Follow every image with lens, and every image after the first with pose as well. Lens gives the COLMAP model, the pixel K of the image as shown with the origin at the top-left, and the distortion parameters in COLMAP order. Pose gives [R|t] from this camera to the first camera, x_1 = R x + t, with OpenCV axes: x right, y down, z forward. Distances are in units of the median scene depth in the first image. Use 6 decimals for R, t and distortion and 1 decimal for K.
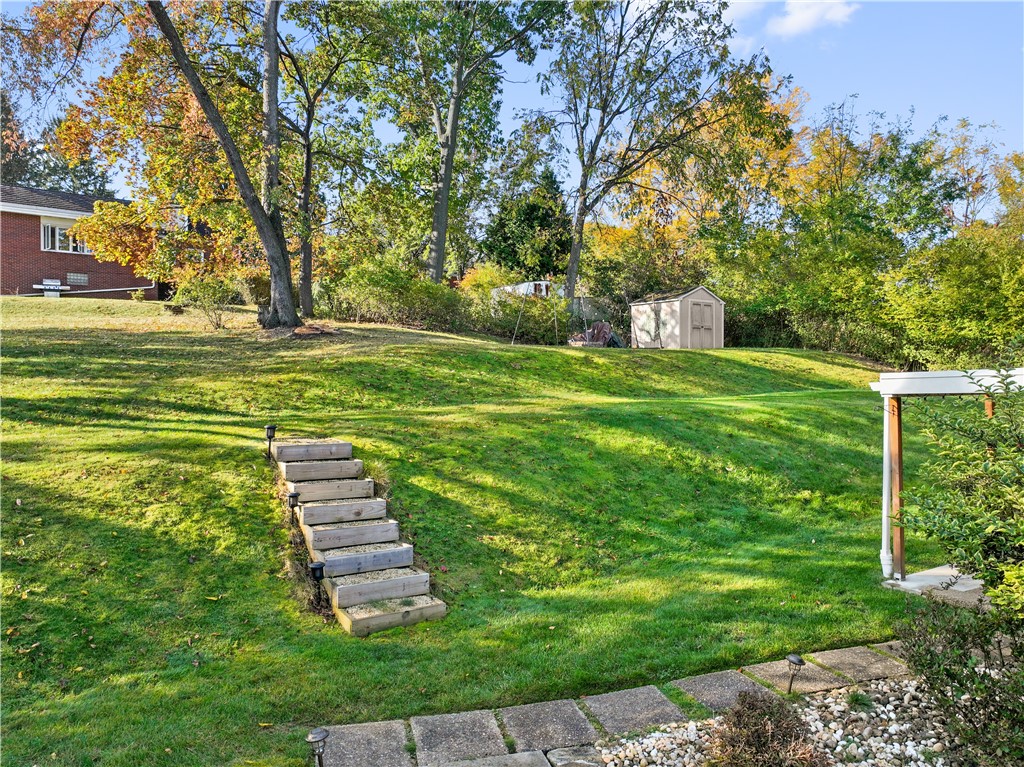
lens RADIAL K [[727.3, 0, 511.8], [0, 727.3, 384.2], [0, 0, 1]] dist [-0.003898, -0.001307]
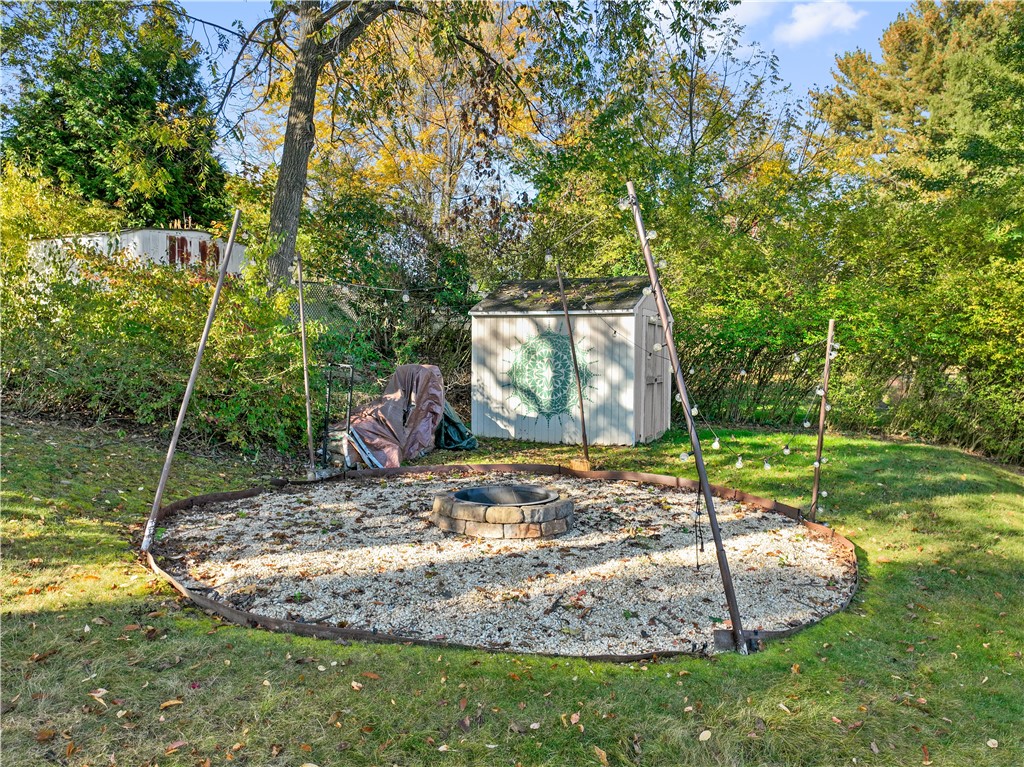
lens RADIAL K [[727.3, 0, 509.6], [0, 727.3, 383.8], [0, 0, 1]] dist [-0.003898, -0.001307]
pose [[0.853175, -0.007577, 0.521569, -0.015197], [-0.005826, 0.999694, 0.024054, -0.084795], [-0.521592, -0.023561, 0.852870, 0.683671]]
